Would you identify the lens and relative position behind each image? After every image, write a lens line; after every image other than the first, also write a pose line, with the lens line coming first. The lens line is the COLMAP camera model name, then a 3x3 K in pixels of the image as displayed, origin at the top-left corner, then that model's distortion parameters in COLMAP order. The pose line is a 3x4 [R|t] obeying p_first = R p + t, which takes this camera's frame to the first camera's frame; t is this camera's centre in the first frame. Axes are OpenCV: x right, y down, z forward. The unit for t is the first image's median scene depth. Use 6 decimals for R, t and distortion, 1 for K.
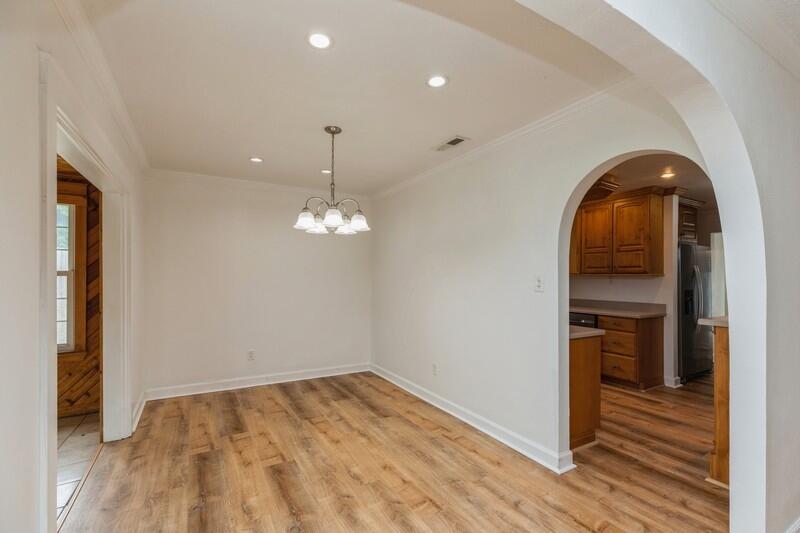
lens RADIAL K [[356.4, 0, 403.1], [0, 356.4, 275.2], [0, 0, 1]] dist [0.003947, 0.000163]
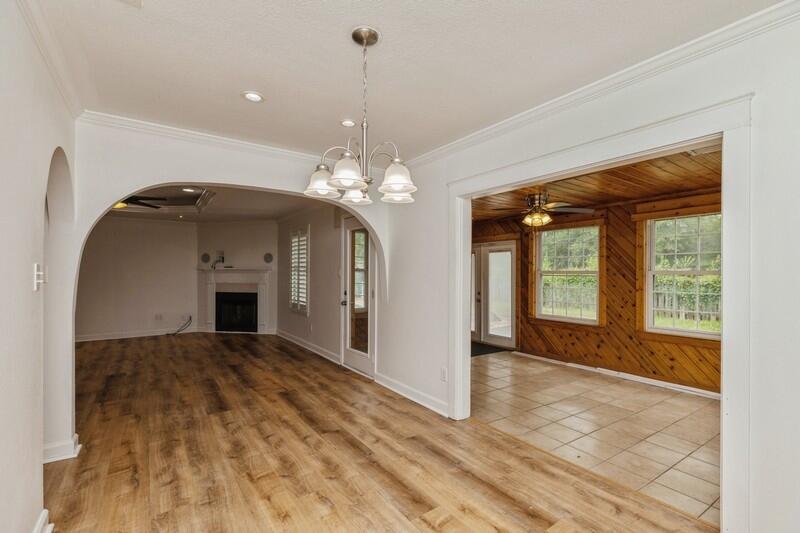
lens RADIAL K [[356.4, 0, 403.1], [0, 356.4, 275.2], [0, 0, 1]] dist [0.003947, 0.000163]
pose [[-0.995214, -0.005108, -0.097591, -0.208054], [-0.005633, 0.999971, 0.005110, 0.010855], [0.097562, 0.005635, -0.995213, 1.656330]]
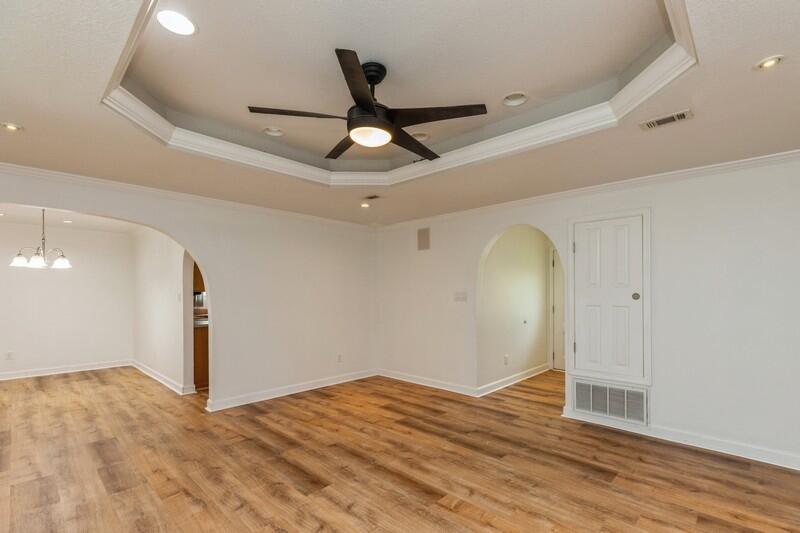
lens RADIAL K [[364.5, 0, 403.4], [0, 364.5, 294.3], [0, 0, 1]] dist [0.004406, -0.000195]
pose [[0.959162, -0.009946, 0.282683, 0.934275], [0.007266, 0.999918, 0.010527, -0.001712], [-0.282765, -0.008043, 0.959156, -1.107234]]
